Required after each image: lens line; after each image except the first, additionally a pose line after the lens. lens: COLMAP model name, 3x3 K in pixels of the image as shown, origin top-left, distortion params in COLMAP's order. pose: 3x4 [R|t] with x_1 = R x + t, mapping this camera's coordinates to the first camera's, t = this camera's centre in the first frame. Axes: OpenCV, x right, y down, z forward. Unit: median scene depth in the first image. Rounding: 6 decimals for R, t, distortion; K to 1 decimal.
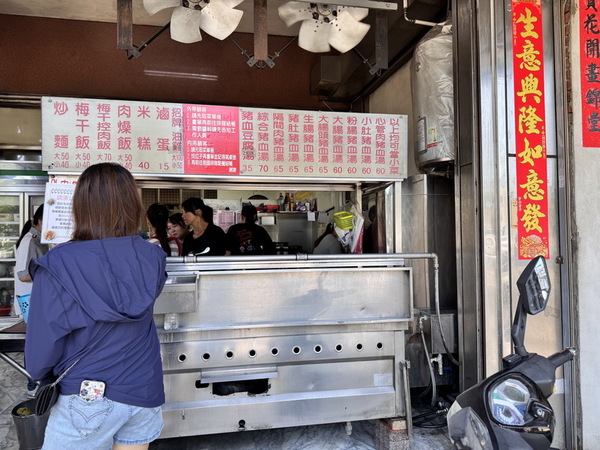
lens RADIAL K [[426.0, 0, 299.1], [0, 426.0, 226.0], [0, 0, 1]] dist [0.008593, -0.001832]
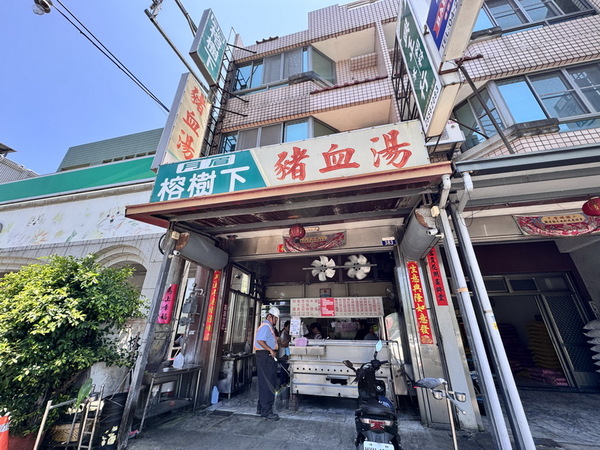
lens RADIAL K [[238.4, 0, 299.0], [0, 238.4, 224.5], [0, 0, 1]] dist [-0.000047, -0.000023]
pose [[0.902484, -0.158876, -0.400352, 0.537980], [-0.008519, 0.922720, -0.385377, -0.048232], [0.430640, 0.351207, 0.831386, -1.172023]]
